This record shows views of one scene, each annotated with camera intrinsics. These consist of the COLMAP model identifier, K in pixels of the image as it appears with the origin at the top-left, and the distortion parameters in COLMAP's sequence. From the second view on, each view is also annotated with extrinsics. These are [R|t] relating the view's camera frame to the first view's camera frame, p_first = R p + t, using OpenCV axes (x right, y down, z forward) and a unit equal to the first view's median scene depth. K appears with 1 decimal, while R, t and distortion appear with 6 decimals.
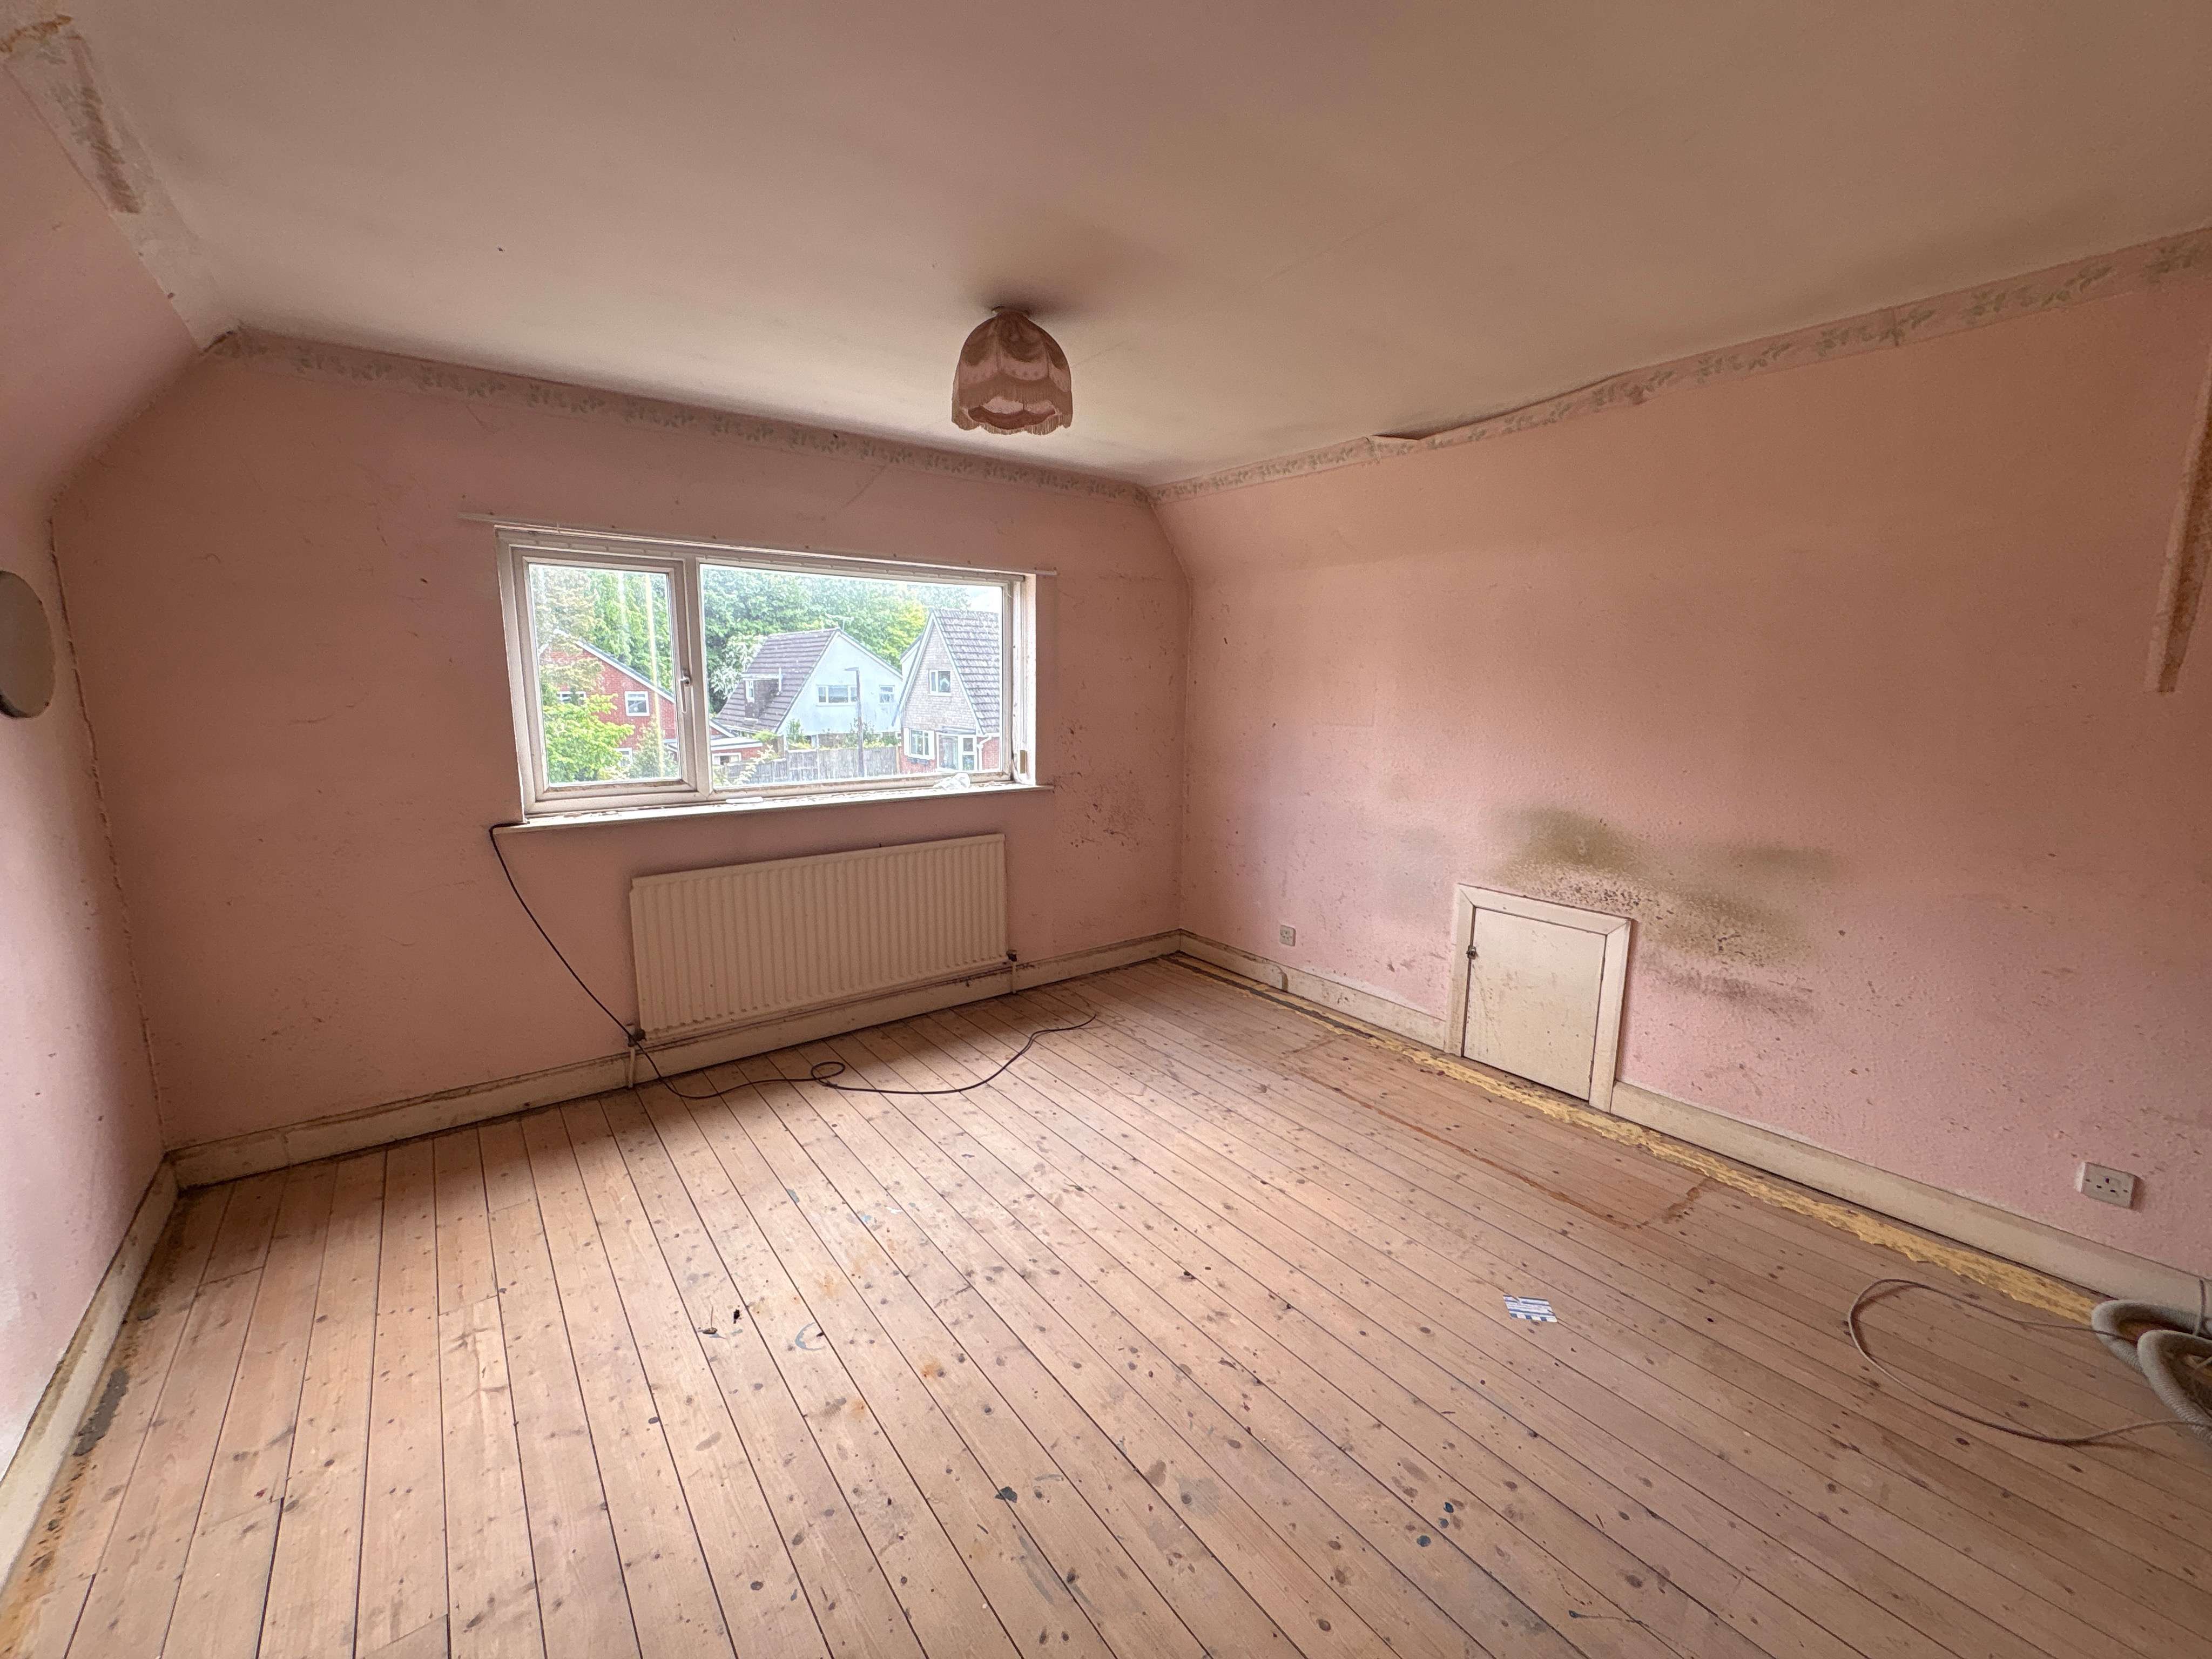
lens RADIAL K [[878.8, 0, 1106.9], [0, 878.8, 829.2], [0, 0, 1]] dist [0.001048, 0.000277]
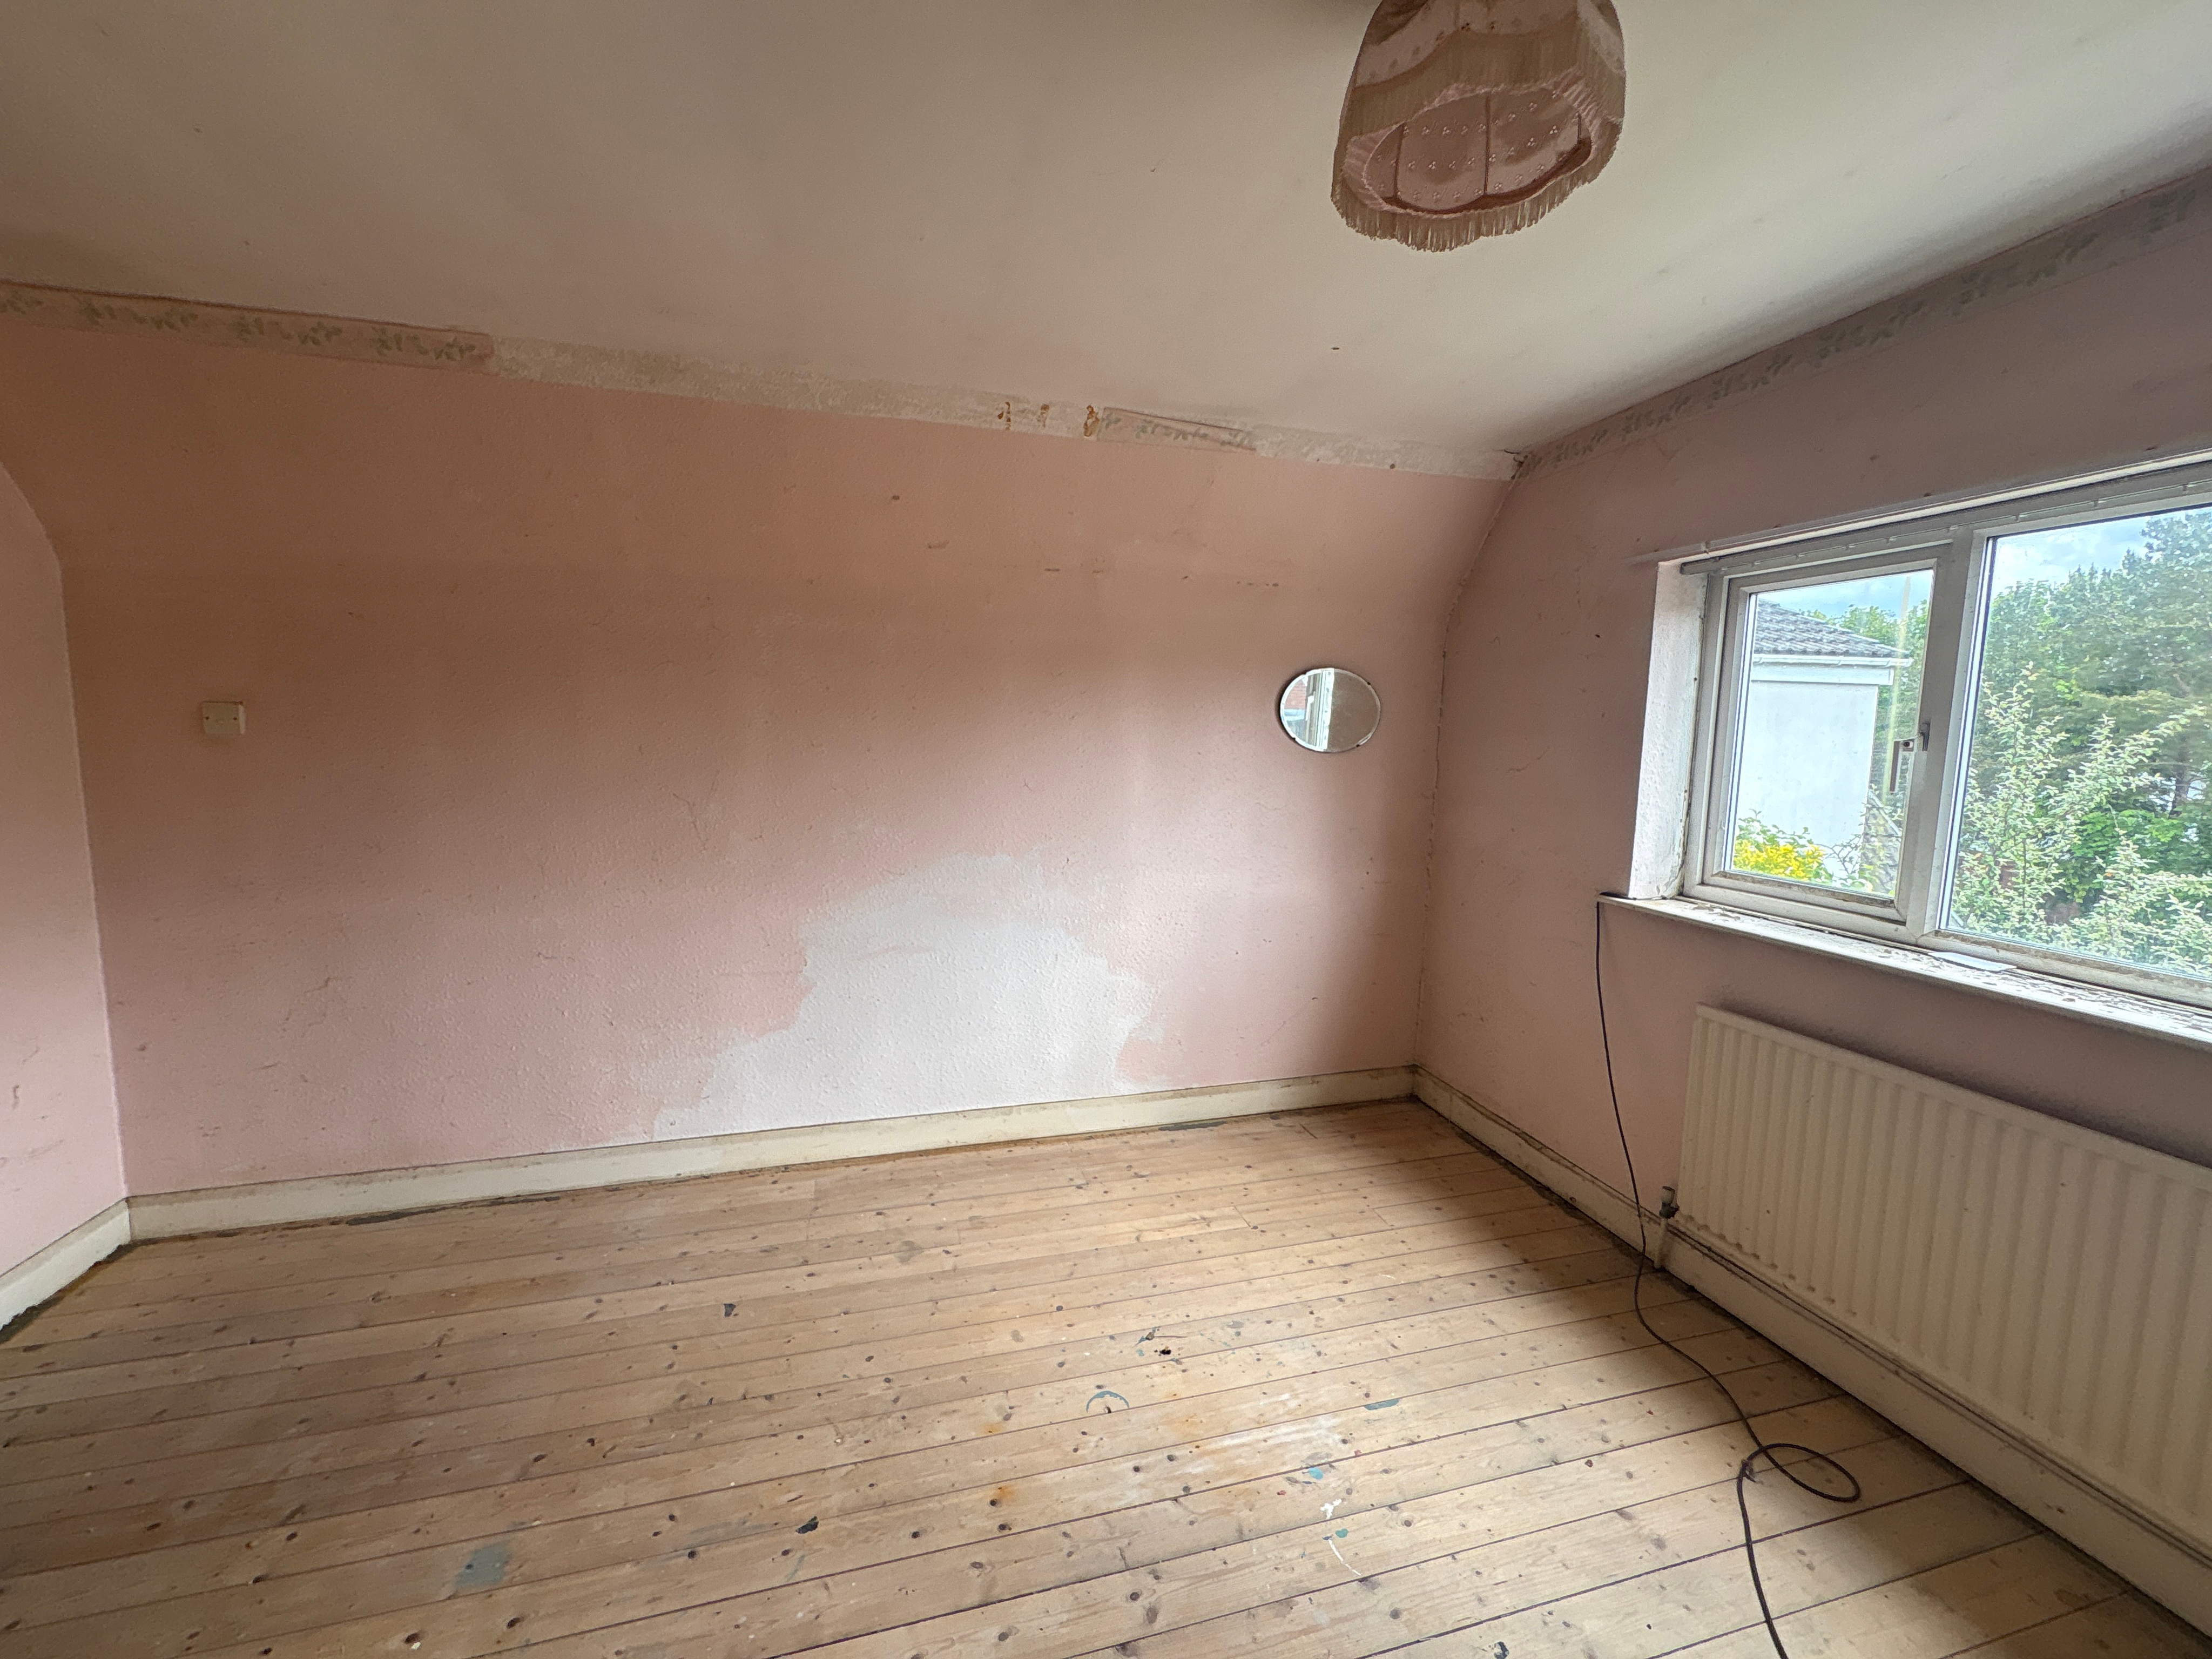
lens RADIAL K [[878.8, 0, 1106.9], [0, 878.8, 829.2], [0, 0, 1]] dist [0.001048, 0.000277]
pose [[-0.378900, 0.089182, -0.921130, 0.323104], [-0.178830, 0.969530, 0.167429, -0.122583], [0.907995, 0.228164, -0.351406, 0.792369]]
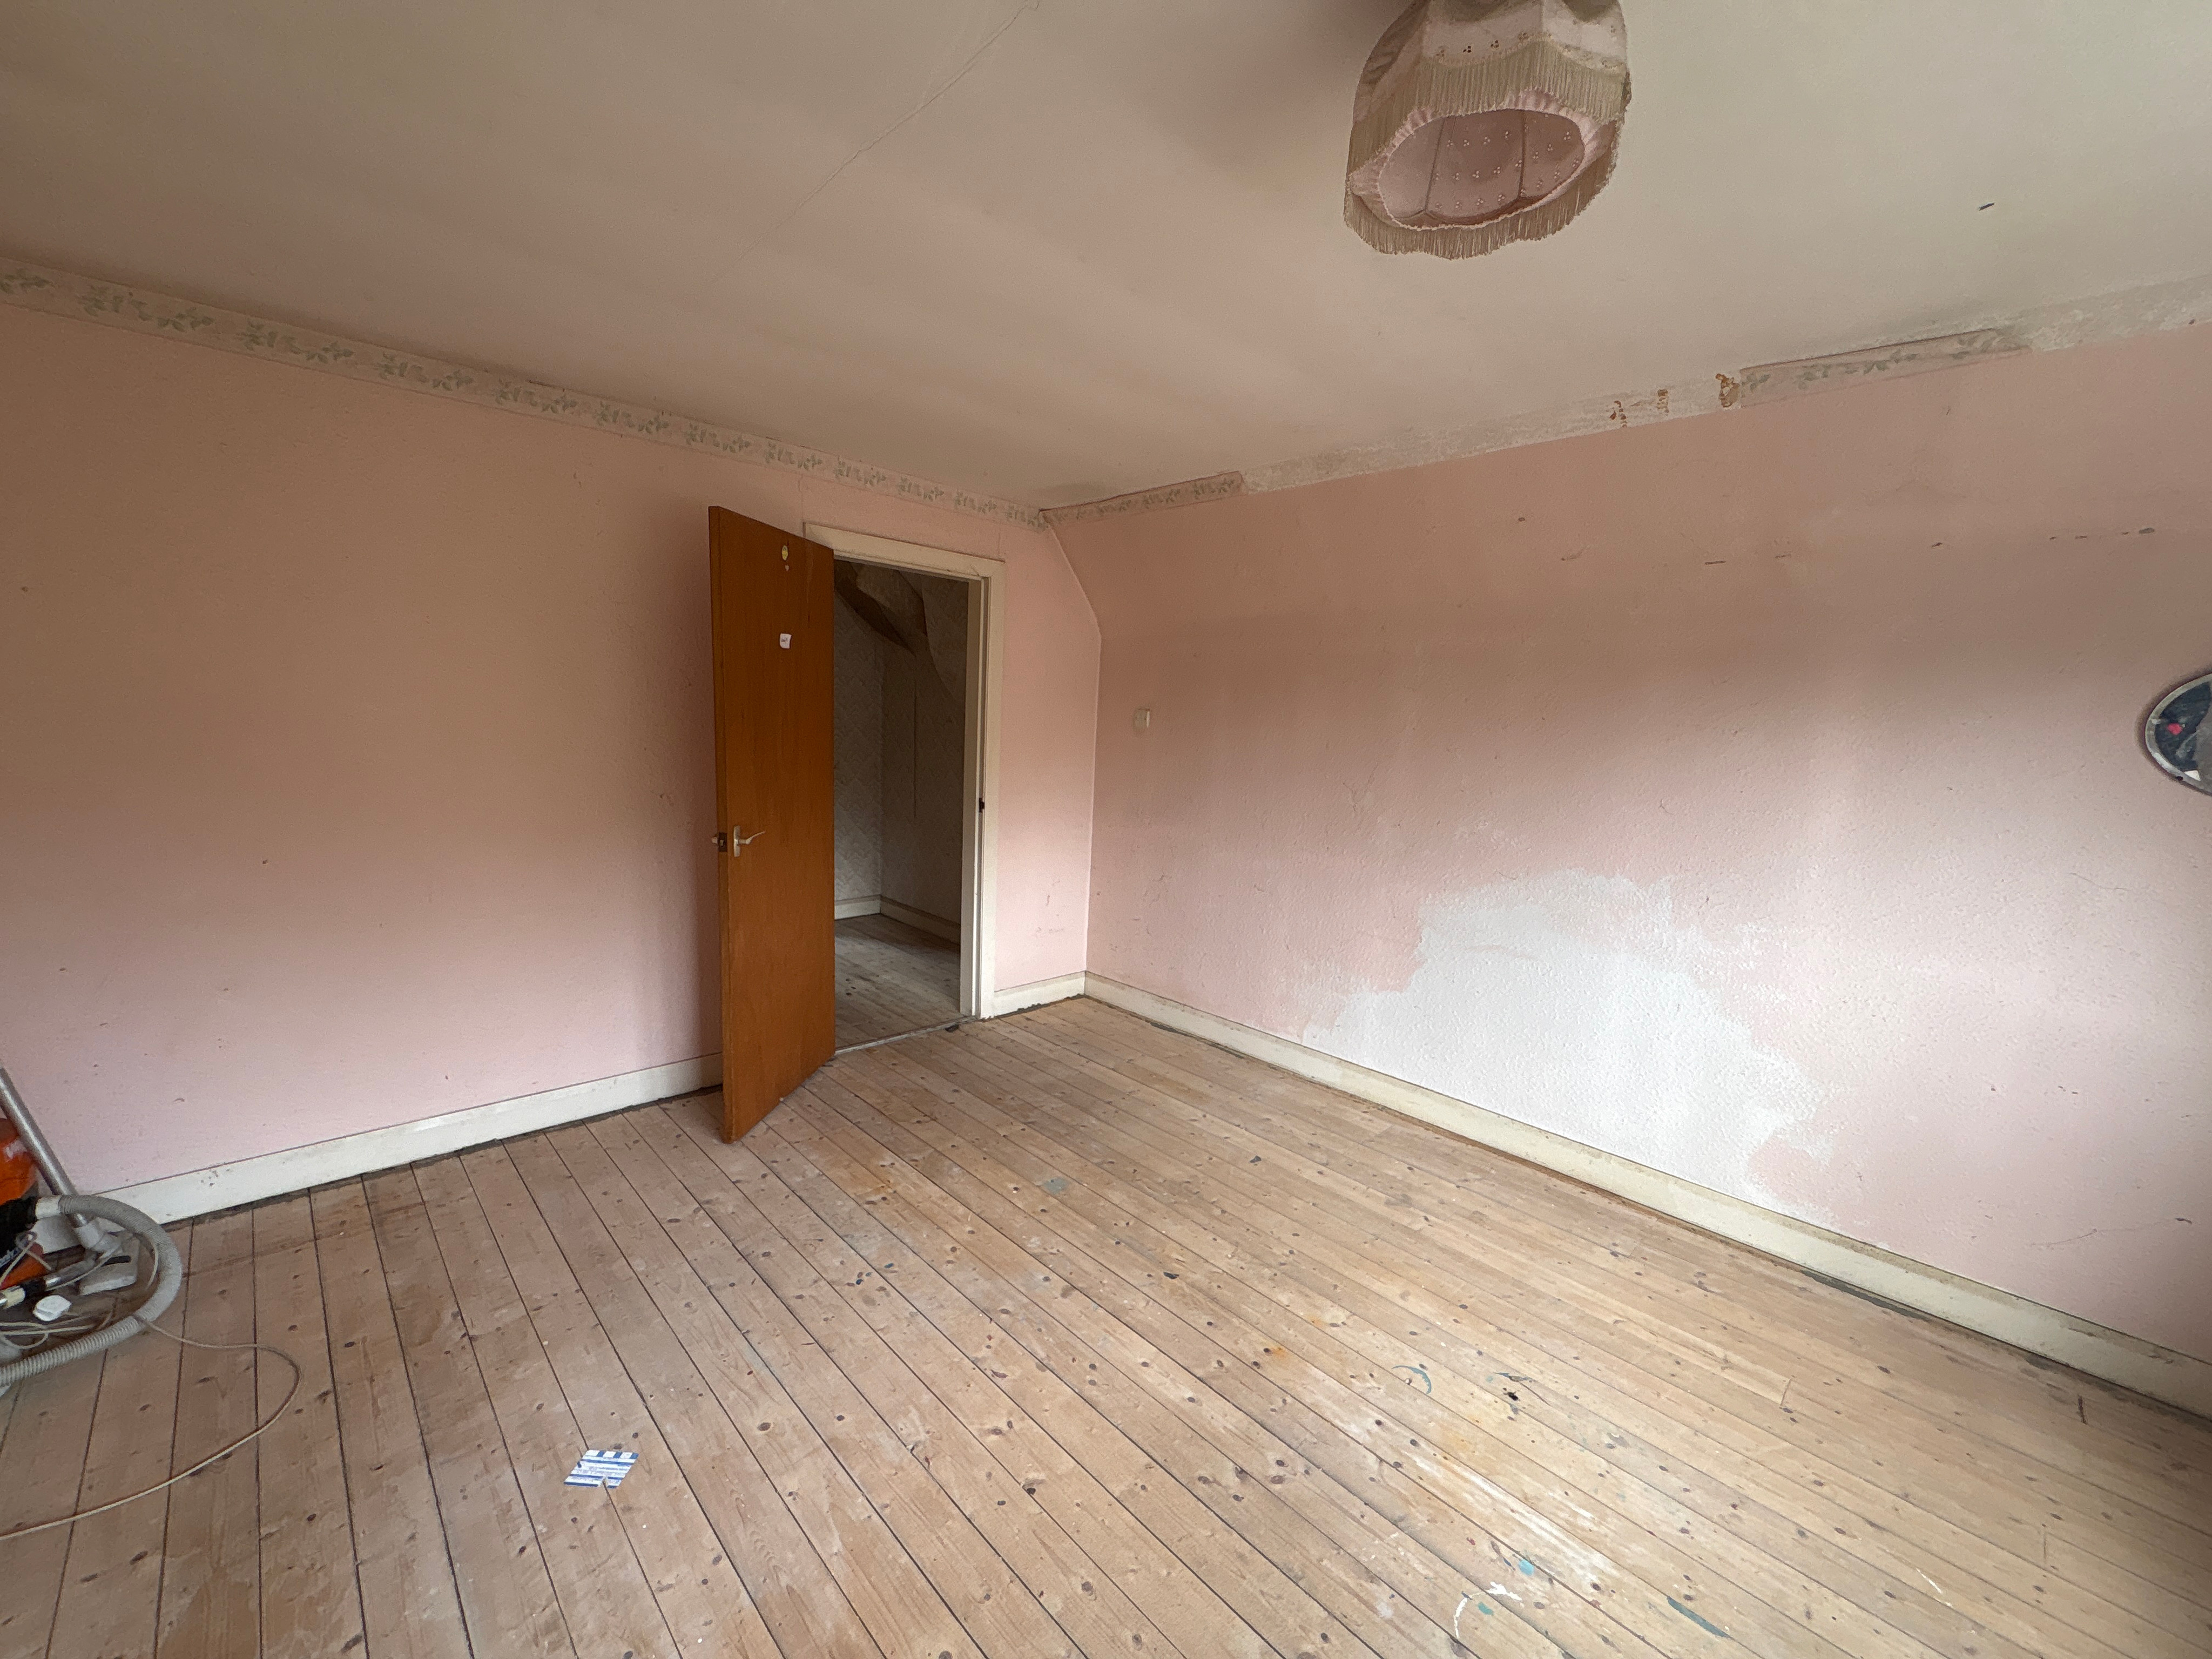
lens RADIAL K [[878.8, 0, 1106.9], [0, 878.8, 829.2], [0, 0, 1]] dist [0.001048, 0.000277]
pose [[-0.992235, -0.035795, -0.119119, 0.102920], [-0.070525, 0.950776, 0.301747, -0.195062], [0.102455, 0.307805, -0.945917, 1.140345]]
